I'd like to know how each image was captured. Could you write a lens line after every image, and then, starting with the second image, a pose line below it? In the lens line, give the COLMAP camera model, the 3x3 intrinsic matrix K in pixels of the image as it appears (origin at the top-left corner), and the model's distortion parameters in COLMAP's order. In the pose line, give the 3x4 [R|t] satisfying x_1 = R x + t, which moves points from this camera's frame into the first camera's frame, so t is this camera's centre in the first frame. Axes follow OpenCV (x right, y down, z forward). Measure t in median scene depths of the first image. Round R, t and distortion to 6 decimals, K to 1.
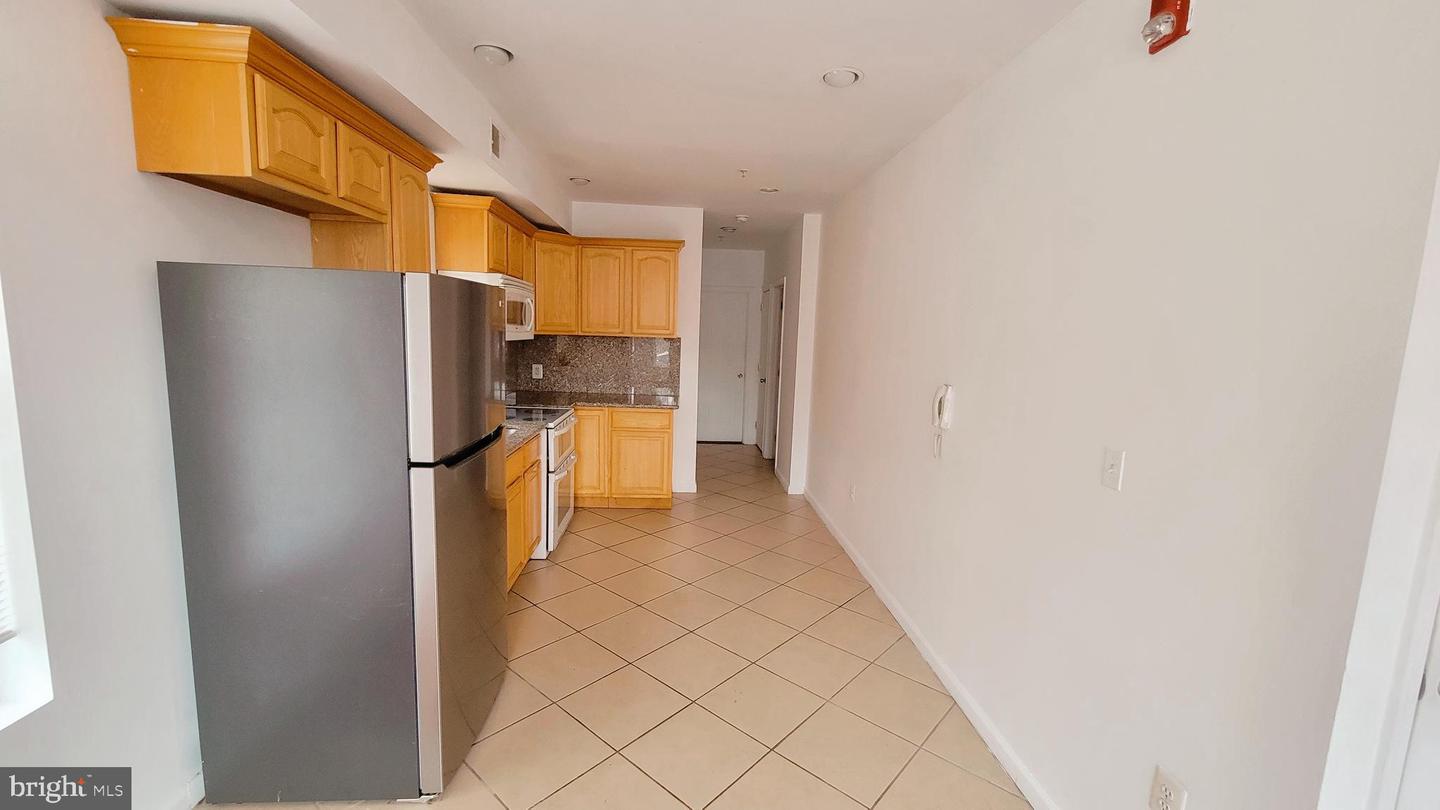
lens RADIAL K [[595.5, 0, 717.3], [0, 595.5, 406.3], [0, 0, 1]] dist [-0.000822, -0.000692]
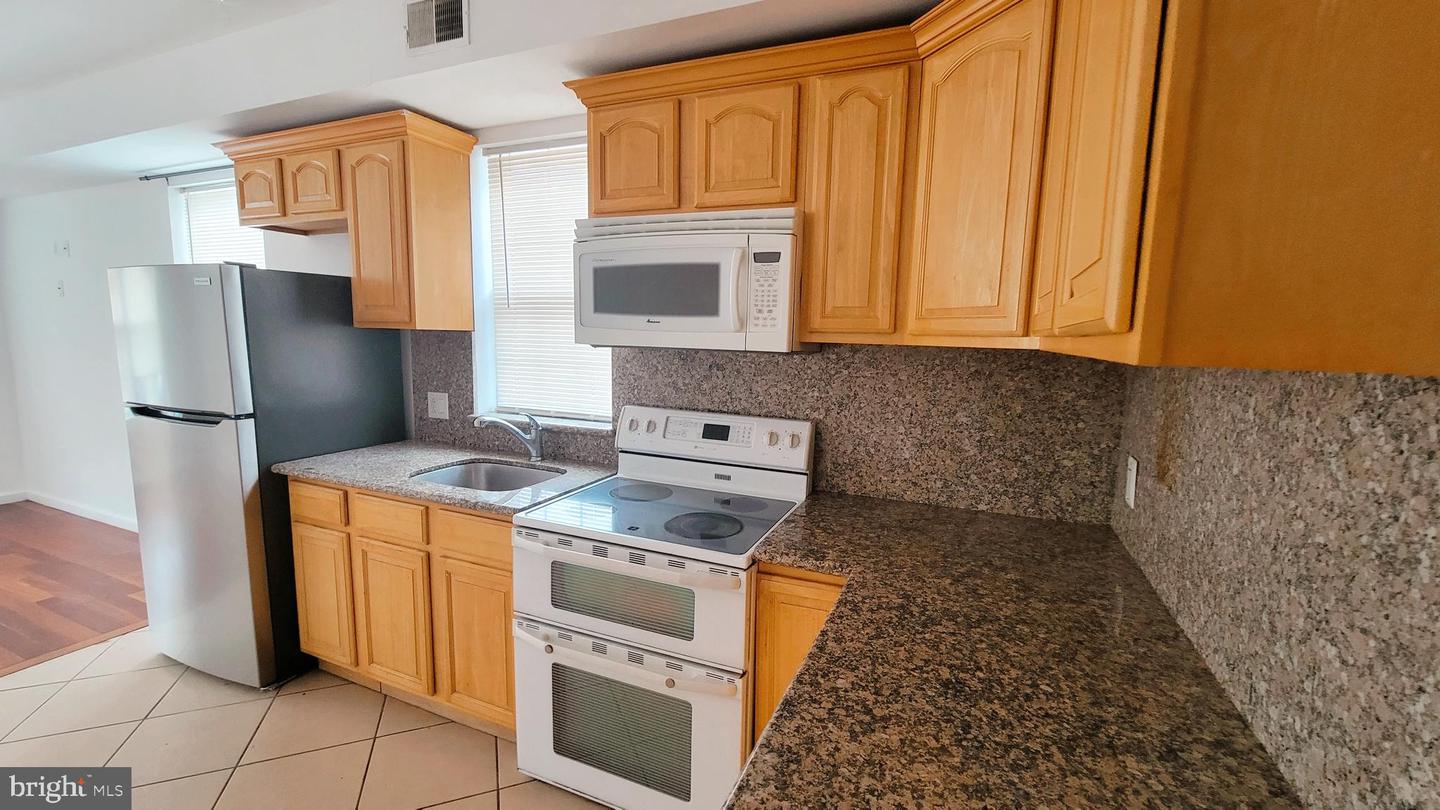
lens RADIAL K [[595.5, 0, 718.1], [0, 595.5, 406.3], [0, 0, 1]] dist [-0.000822, -0.000692]
pose [[-0.448052, 0.069174, -0.891327, 0.050879], [-0.151481, 0.976712, 0.151947, -0.116348], [0.881080, 0.203100, -0.427140, 1.010450]]
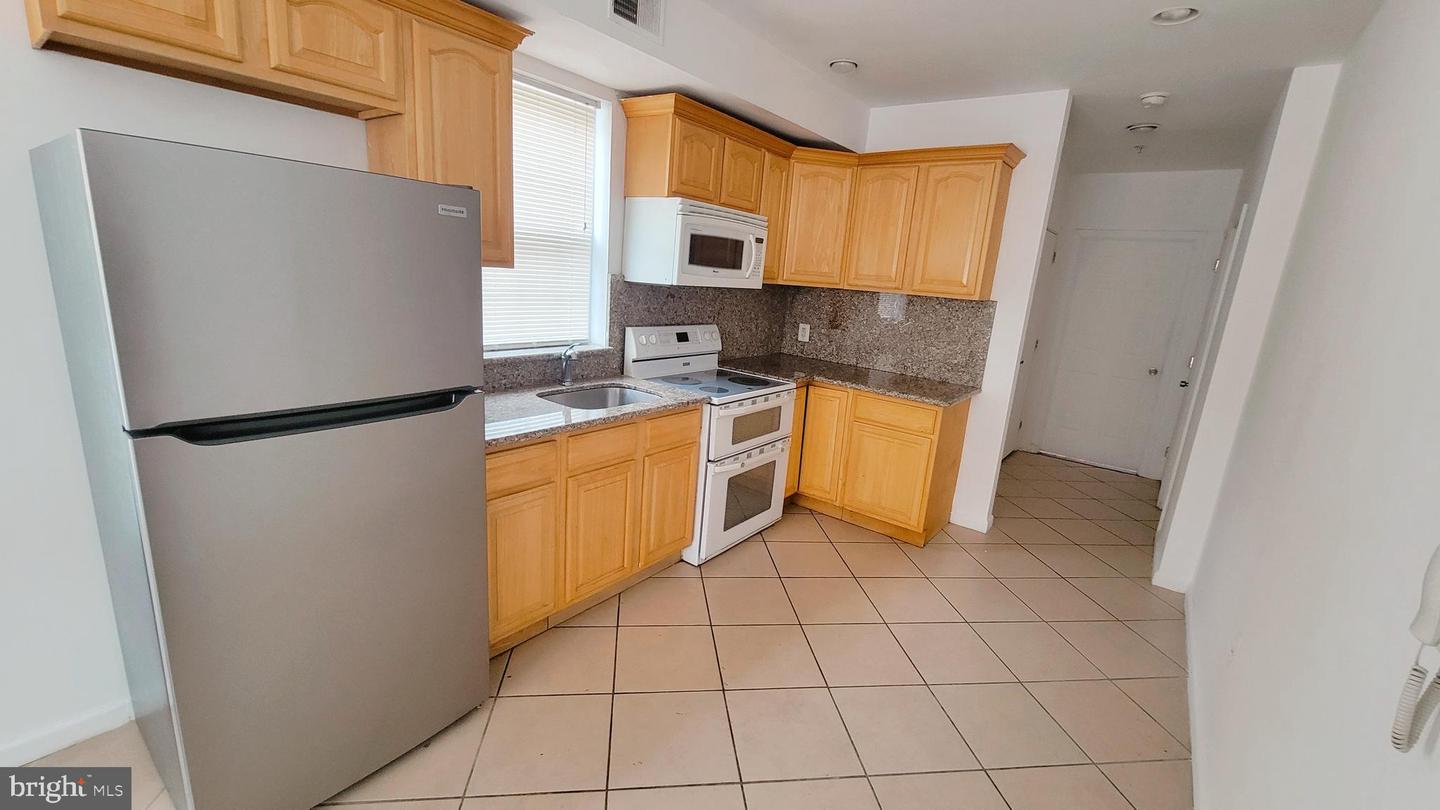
lens RADIAL K [[595.5, 0, 720.7], [0, 595.5, 410.5], [0, 0, 1]] dist [-0.000822, -0.000692]
pose [[0.757633, 0.171681, -0.629697, 0.154883], [-0.131653, 0.985152, 0.110191, -0.030431], [0.639265, -0.000583, 0.768986, 0.321577]]
